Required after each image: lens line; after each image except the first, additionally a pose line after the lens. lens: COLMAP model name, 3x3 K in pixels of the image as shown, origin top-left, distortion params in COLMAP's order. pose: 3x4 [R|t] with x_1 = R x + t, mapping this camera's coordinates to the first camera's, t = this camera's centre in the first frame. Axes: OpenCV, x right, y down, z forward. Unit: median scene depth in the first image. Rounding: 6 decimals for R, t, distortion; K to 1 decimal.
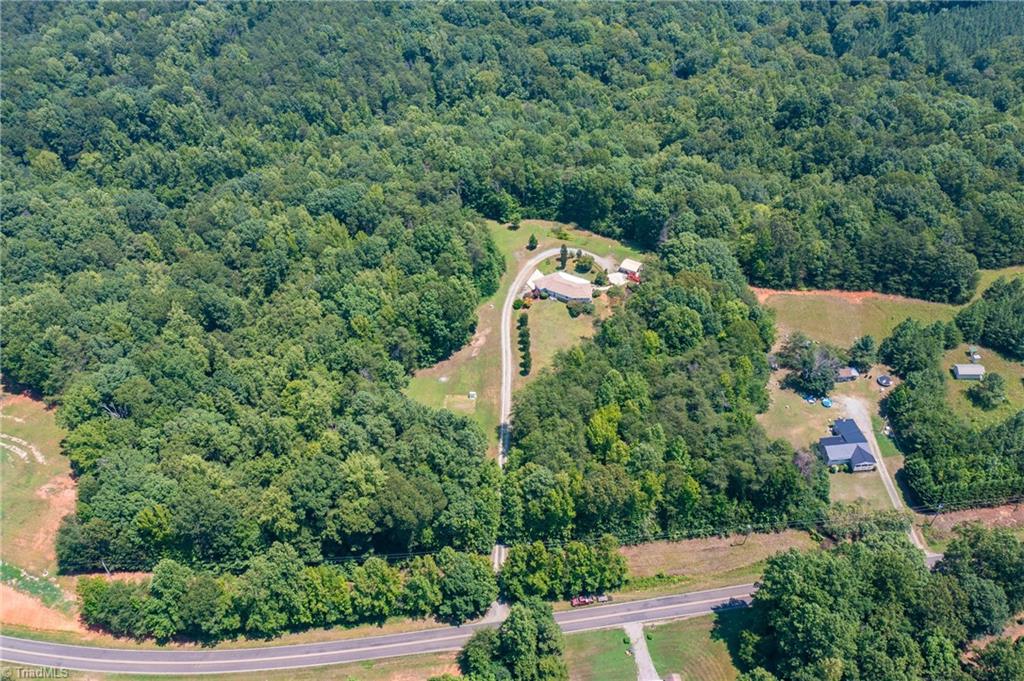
lens RADIAL K [[817.0, 0, 512.0], [0, 817.0, 340.5], [0, 0, 1]] dist [-0.014529, 0.005325]
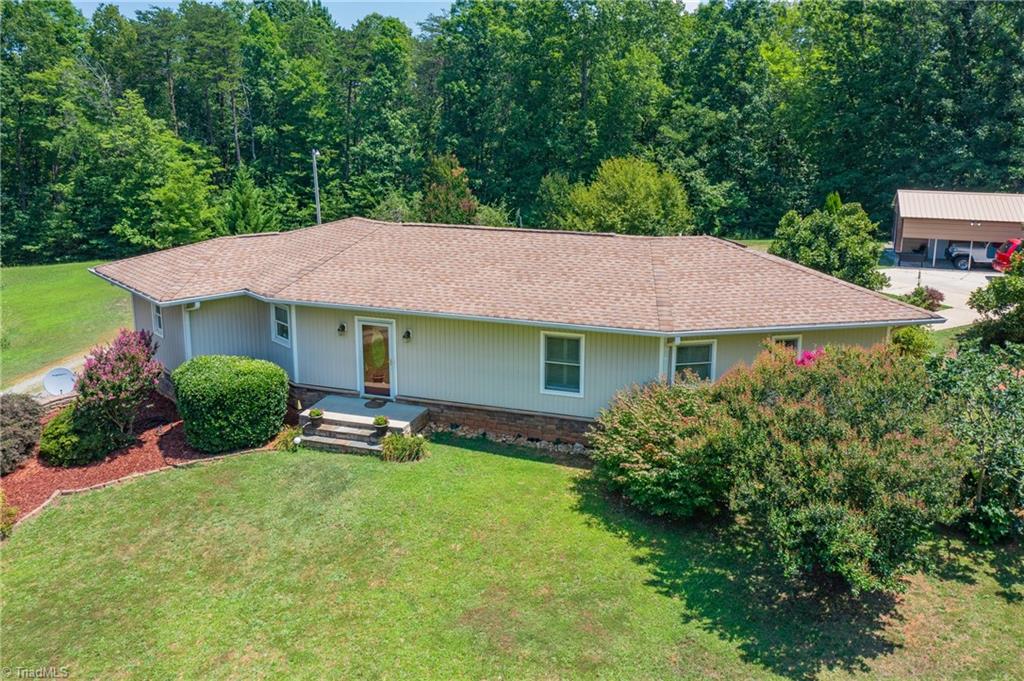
lens RADIAL K [[856.5, 0, 543.6], [0, 856.5, 290.7], [0, 0, 1]] dist [-0.024499, 0.010809]
pose [[0.975957, -0.031470, 0.215680, 0.051419], [0.133339, 0.868966, -0.476570, -0.025536], [-0.172421, 0.493871, 0.852269, 0.954068]]
